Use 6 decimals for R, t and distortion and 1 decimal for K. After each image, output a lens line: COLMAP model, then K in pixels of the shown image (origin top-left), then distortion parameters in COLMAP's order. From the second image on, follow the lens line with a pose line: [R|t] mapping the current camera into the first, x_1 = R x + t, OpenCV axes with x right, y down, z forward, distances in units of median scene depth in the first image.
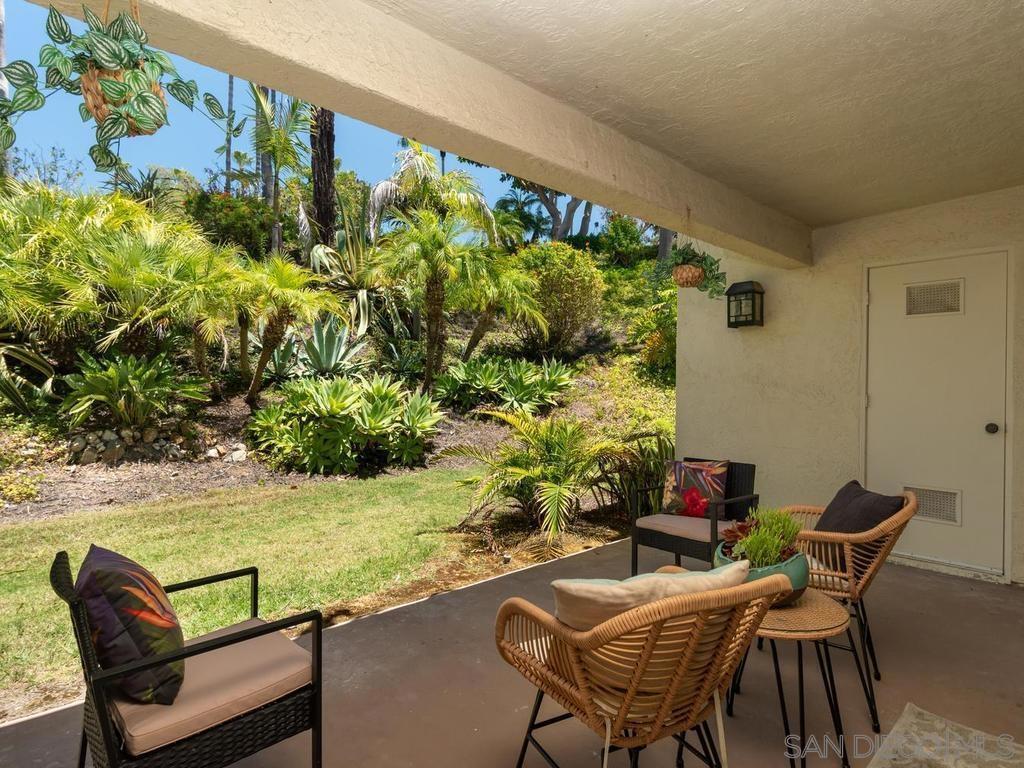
lens RADIAL K [[559.6, 0, 512.0], [0, 559.6, 384.0], [0, 0, 1]] dist [0.001440, -0.000655]
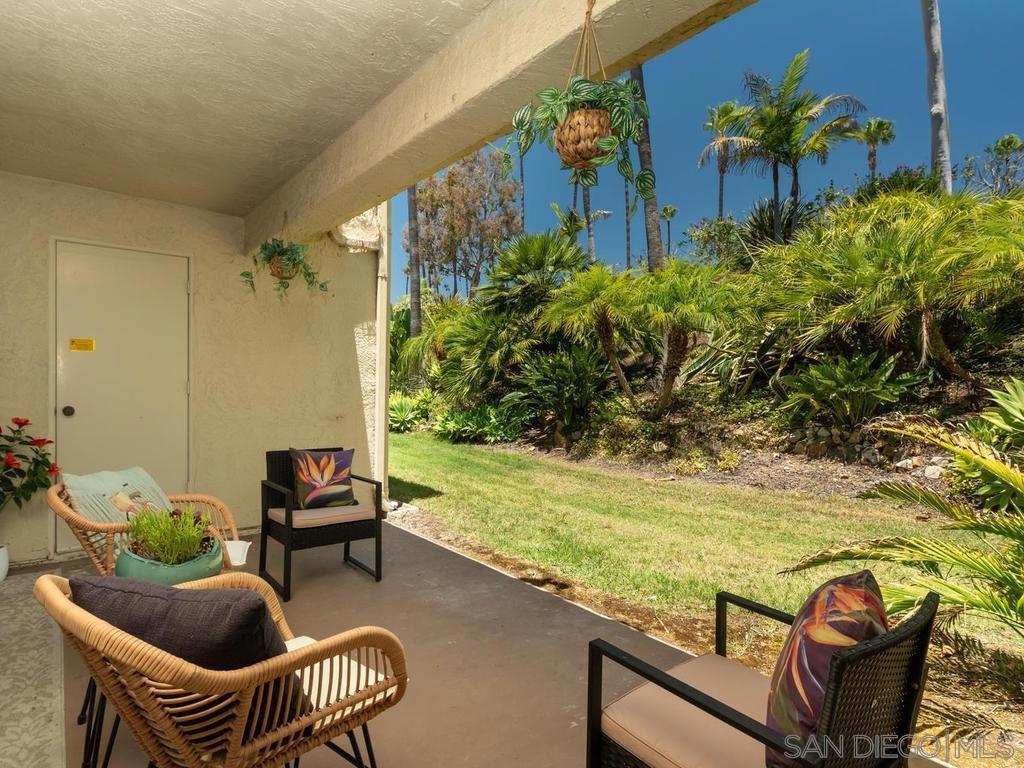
lens RADIAL K [[572.7, 0, 513.9], [0, 572.7, 385.0], [0, 0, 1]] dist [-0.011987, -0.000900]
pose [[-0.041265, 0.007209, -0.999122, 0.746682], [-0.013129, 0.999884, 0.007757, 0.005268], [0.999062, 0.013438, -0.041166, 0.864129]]
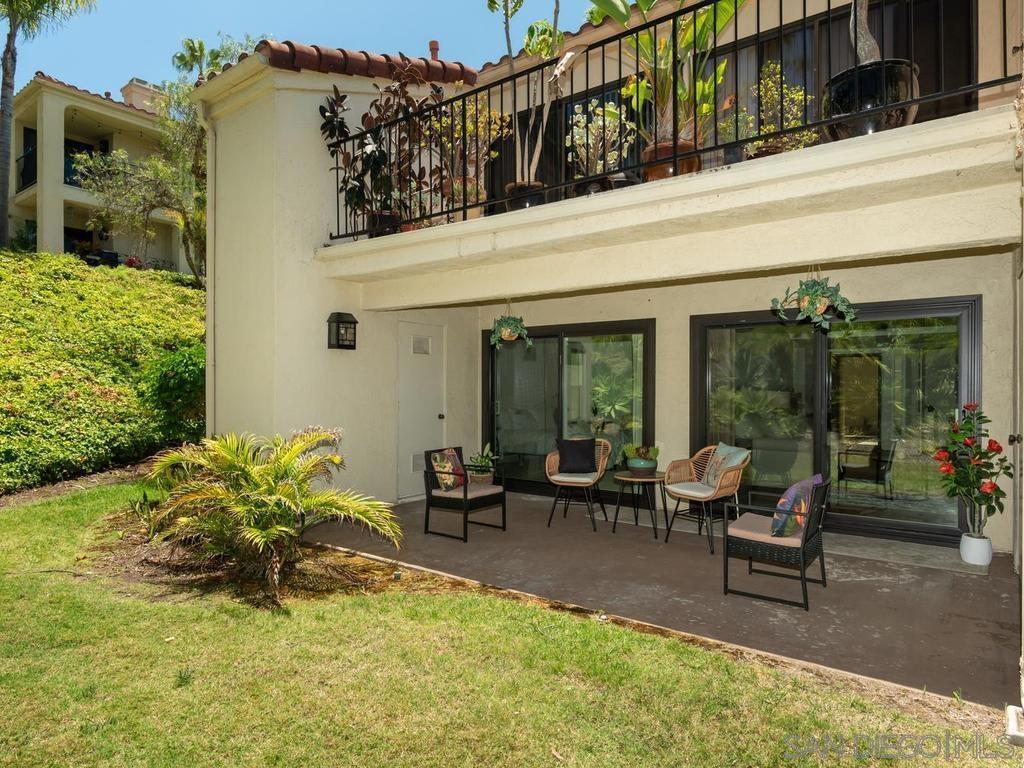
lens RADIAL K [[642.9, 0, 512.0], [0, 642.9, 384.0], [0, 0, 1]] dist [-0.000273, -0.000010]
pose [[-0.205876, 0.002895, 0.978574, -1.391080], [0.000119, 0.999996, -0.002934, -0.026710], [-0.978578, -0.000487, -0.205876, 1.234456]]
